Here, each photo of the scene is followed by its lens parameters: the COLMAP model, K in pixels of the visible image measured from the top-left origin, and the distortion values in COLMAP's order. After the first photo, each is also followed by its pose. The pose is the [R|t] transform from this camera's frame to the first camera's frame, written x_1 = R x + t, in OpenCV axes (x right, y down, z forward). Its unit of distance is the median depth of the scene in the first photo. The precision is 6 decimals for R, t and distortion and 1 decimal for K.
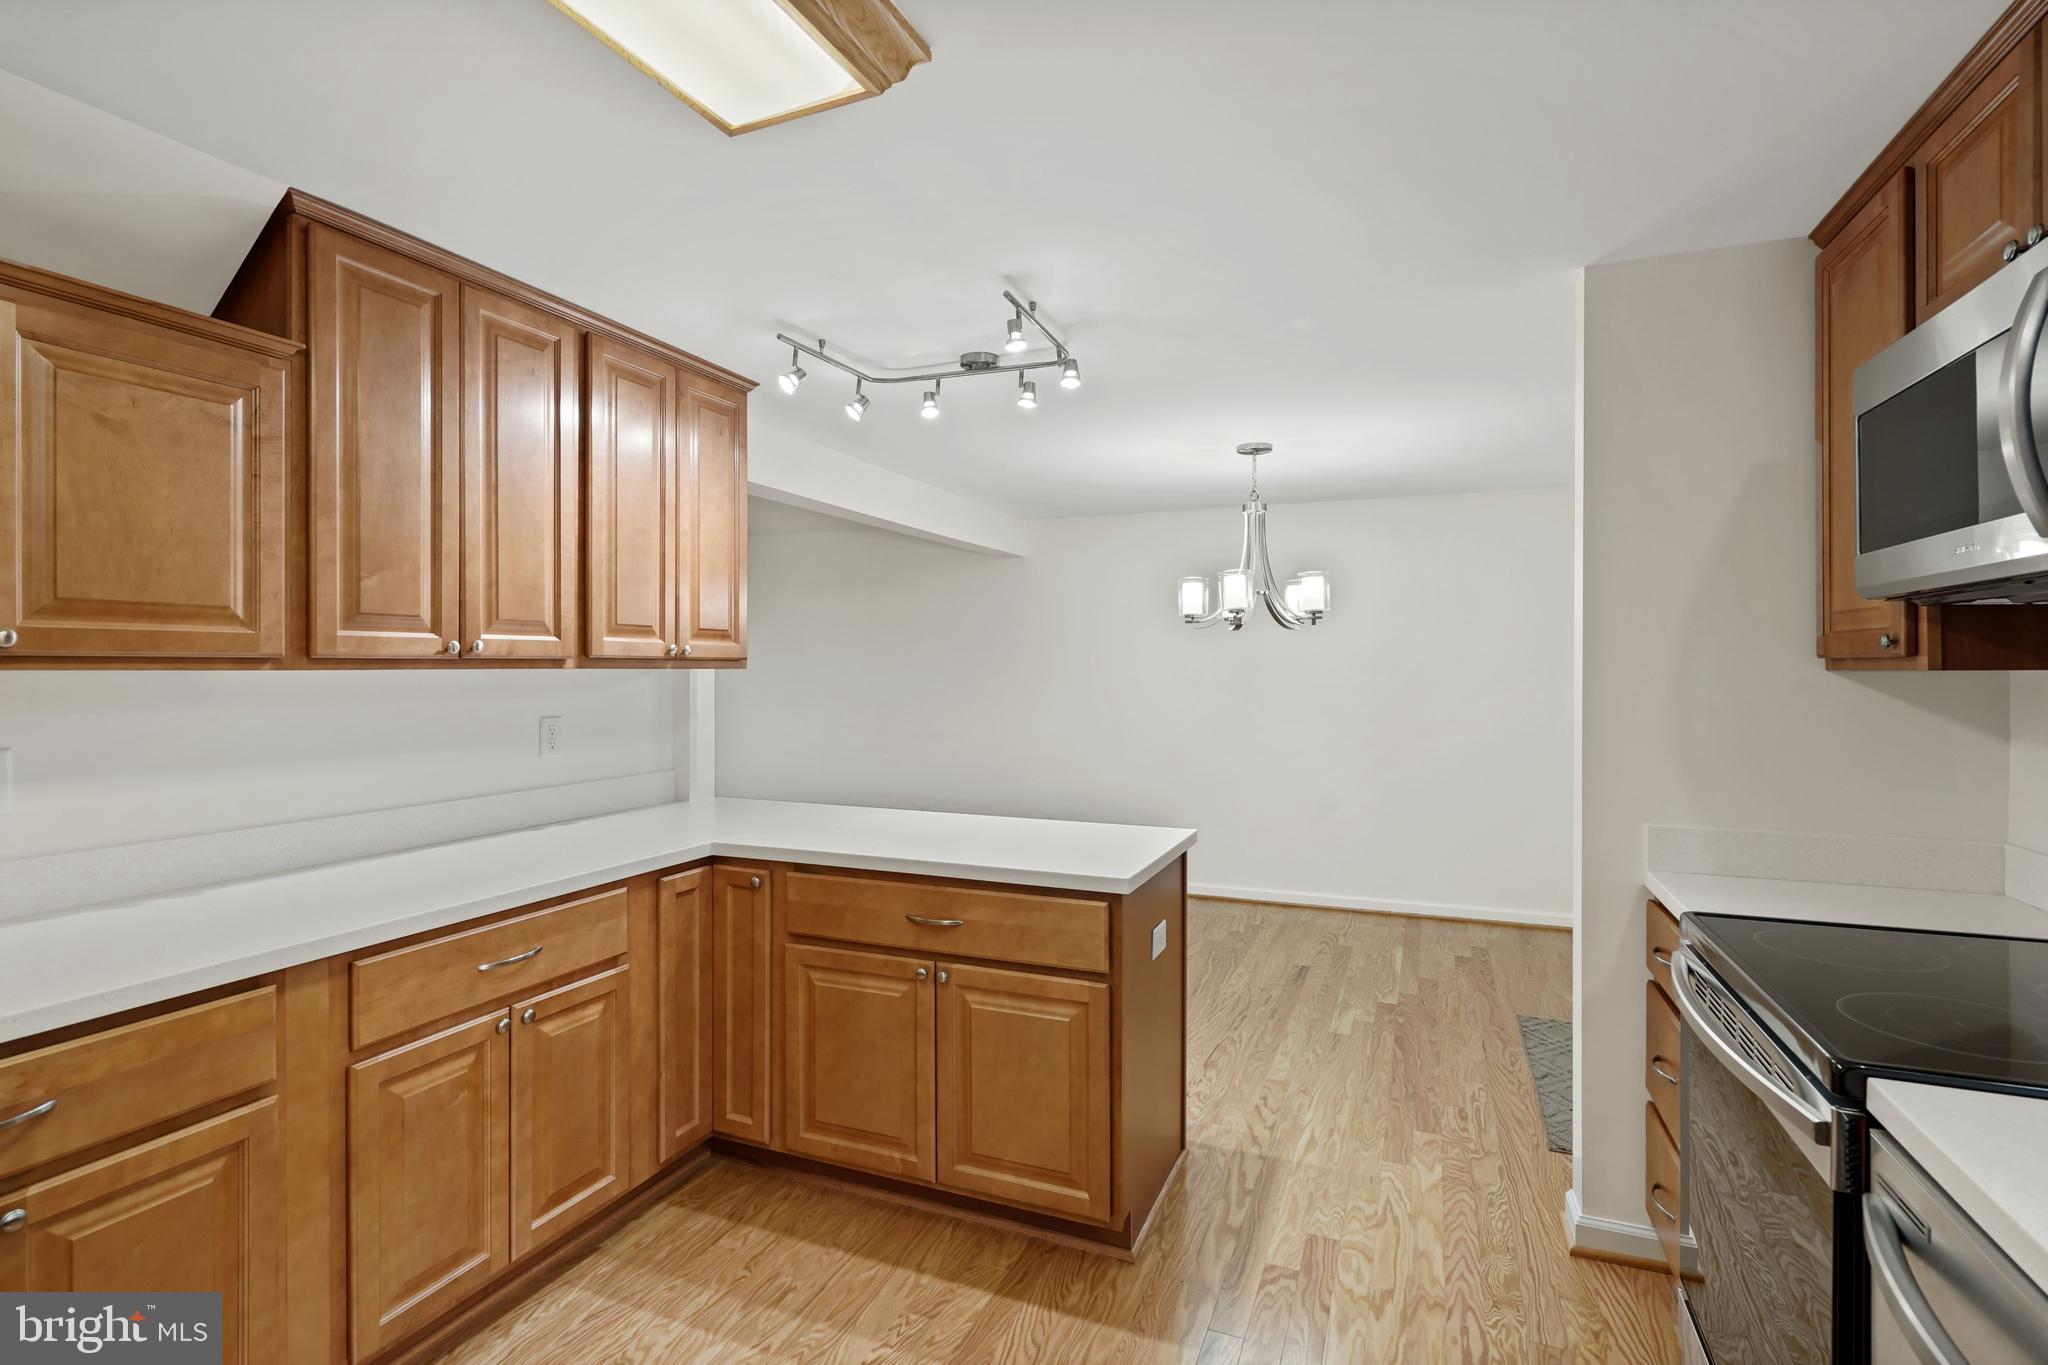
lens RADIAL K [[967.4, 0, 1033.0], [0, 967.4, 672.9], [0, 0, 1]] dist [-0.003982, 0.002322]
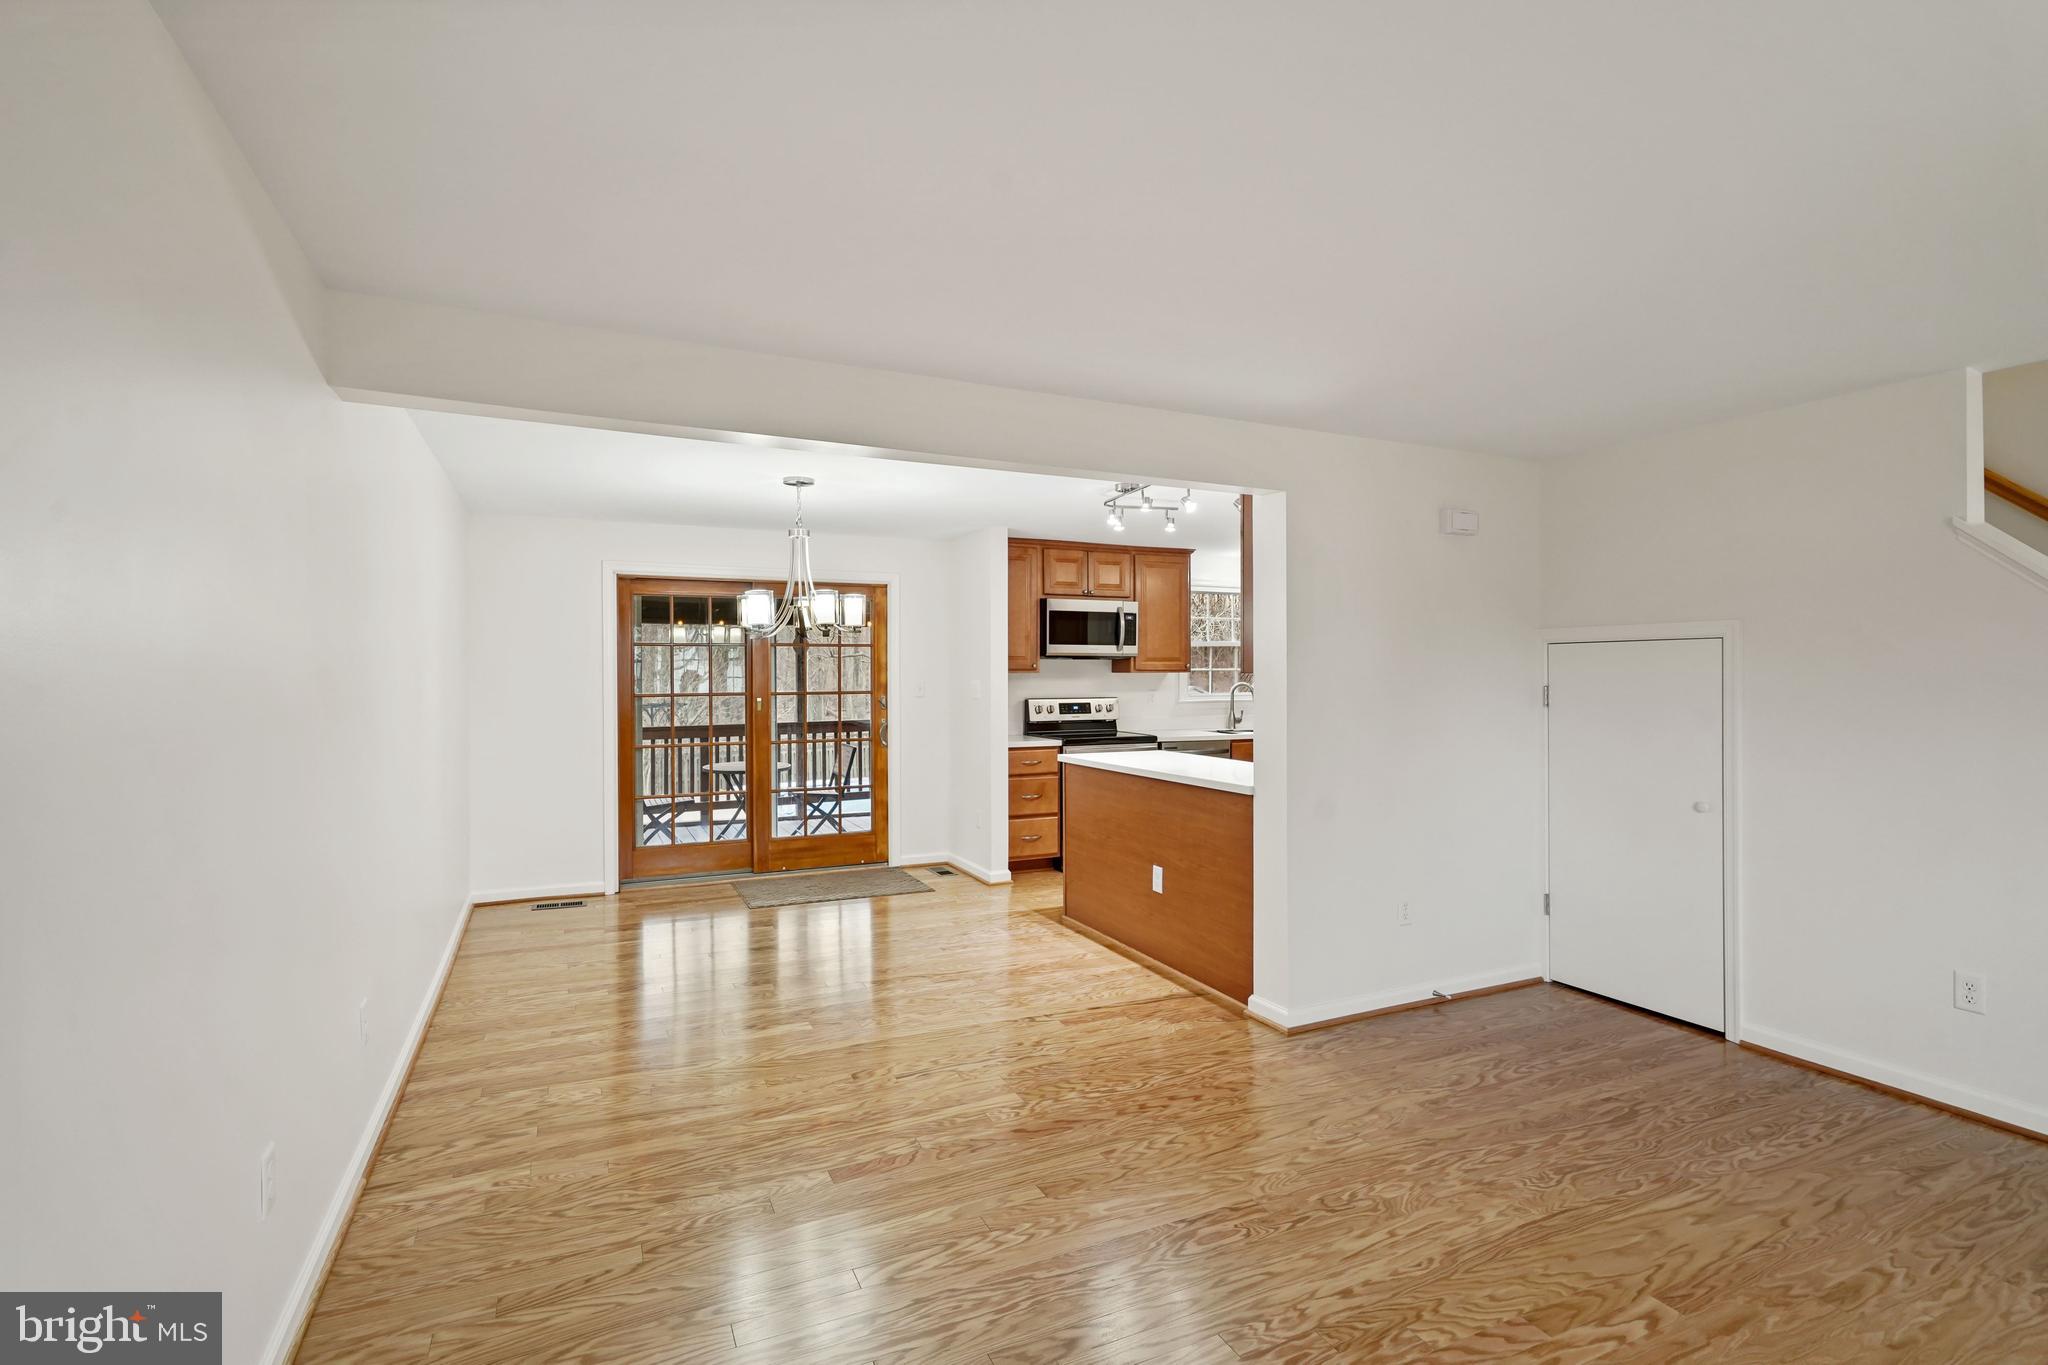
lens RADIAL K [[967.4, 0, 1024.9], [0, 967.4, 681.7], [0, 0, 1]] dist [-0.003982, 0.002322]
pose [[-0.736284, -0.006180, 0.676645, -1.205018], [0.004751, 0.999886, 0.014301, -0.016388], [-0.676657, 0.013744, -0.736171, 2.695939]]
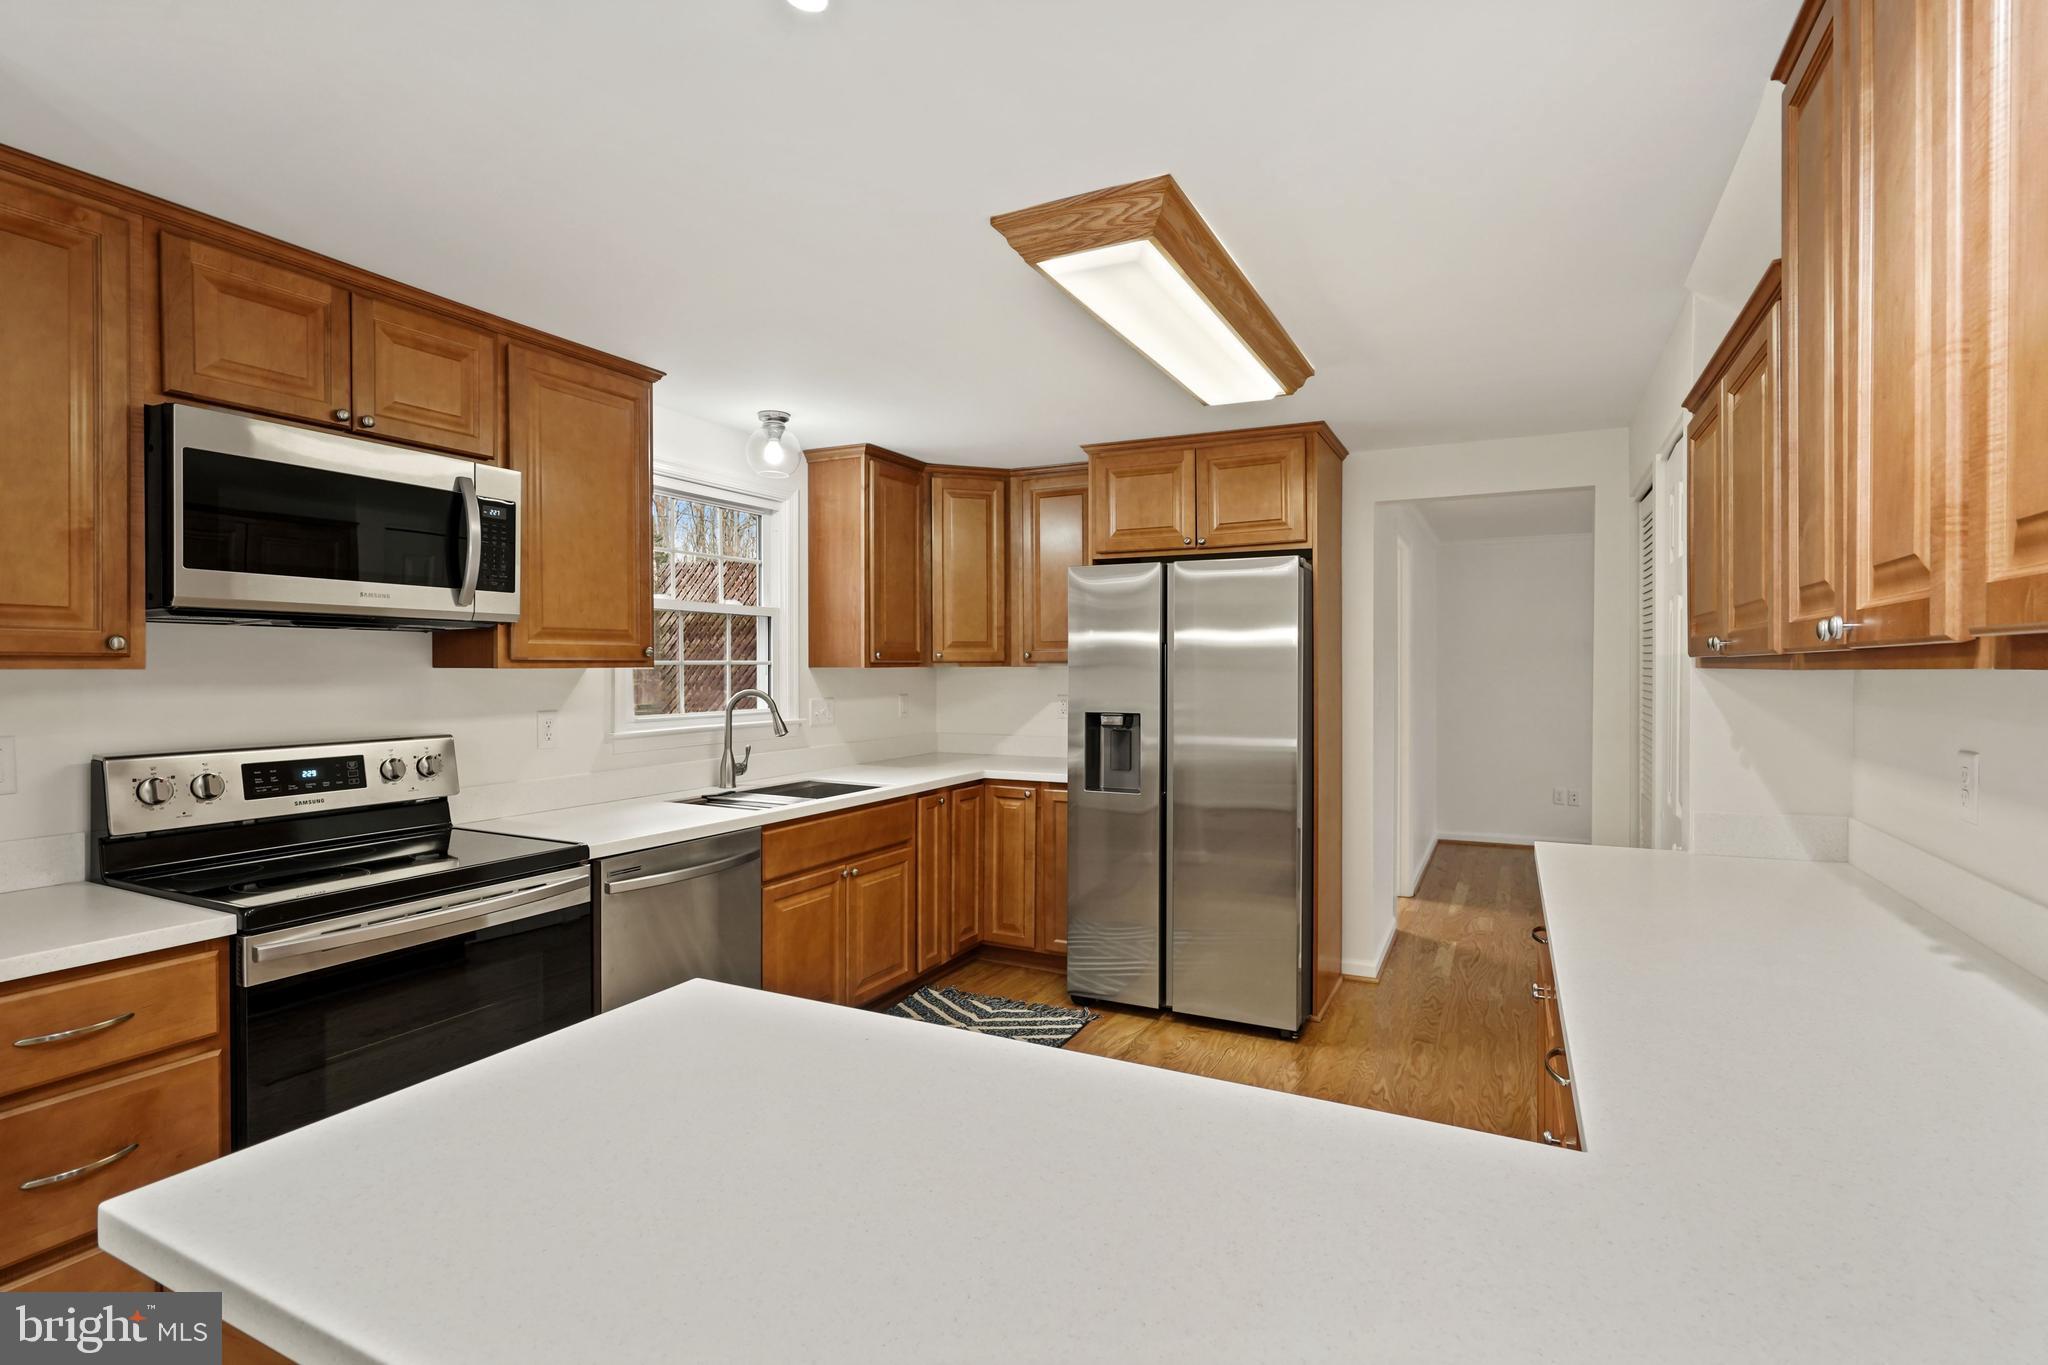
lens RADIAL K [[967.4, 0, 1027.7], [0, 967.4, 676.4], [0, 0, 1]] dist [-0.003982, 0.002322]
pose [[-0.997107, -0.000805, 0.076005, -0.152763], [0.000313, 0.999892, 0.014704, -0.006813], [-0.076009, 0.014685, -0.996999, 1.376139]]
